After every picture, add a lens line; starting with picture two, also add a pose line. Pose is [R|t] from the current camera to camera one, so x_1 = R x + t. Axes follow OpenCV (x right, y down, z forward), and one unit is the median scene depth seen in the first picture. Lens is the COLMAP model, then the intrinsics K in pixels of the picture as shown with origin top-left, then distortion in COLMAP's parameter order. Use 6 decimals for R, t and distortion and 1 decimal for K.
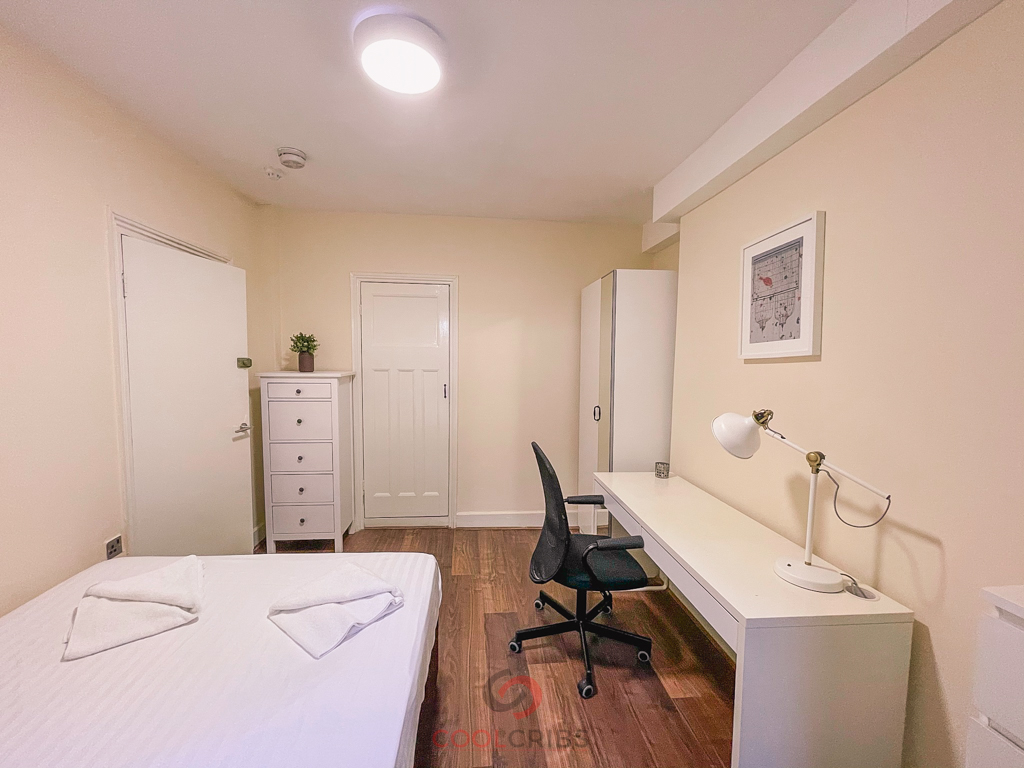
lens RADIAL K [[410.0, 0, 510.6], [0, 410.0, 386.4], [0, 0, 1]] dist [-0.002264, 0.000280]
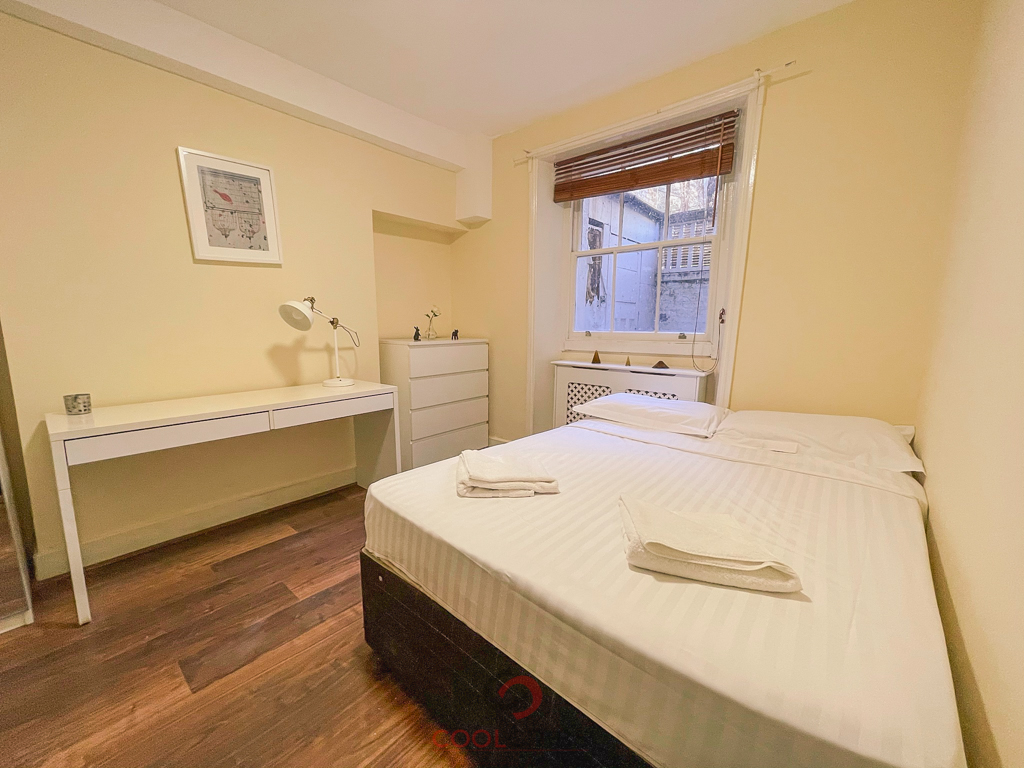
lens RADIAL K [[410.0, 0, 511.1], [0, 410.0, 385.4], [0, 0, 1]] dist [-0.002264, 0.000280]
pose [[-0.693249, -0.124413, 0.709878, -0.689330], [0.043863, 0.975877, 0.213868, 0.053835], [-0.719362, 0.179402, -0.671069, 0.983172]]
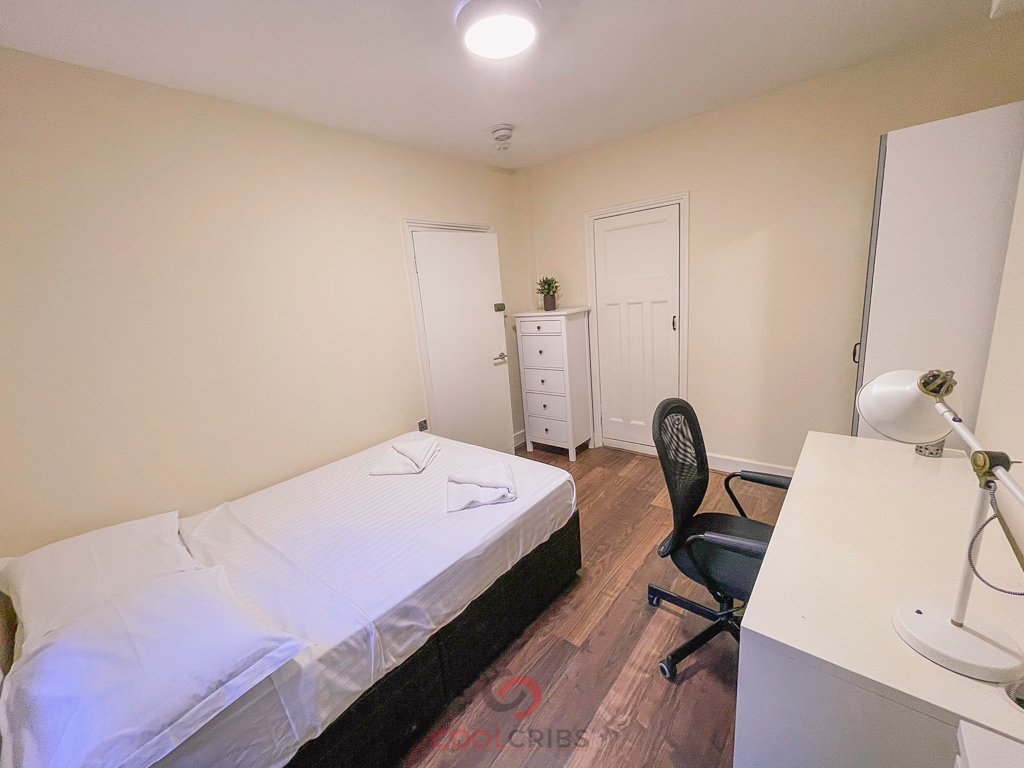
lens RADIAL K [[410.0, 0, 510.2], [0, 410.0, 387.9], [0, 0, 1]] dist [-0.002264, 0.000280]
pose [[0.701422, 0.092158, -0.706763, 0.383895], [0.043140, 0.984298, 0.171161, -0.029697], [0.711439, -0.150546, 0.686433, 0.087342]]
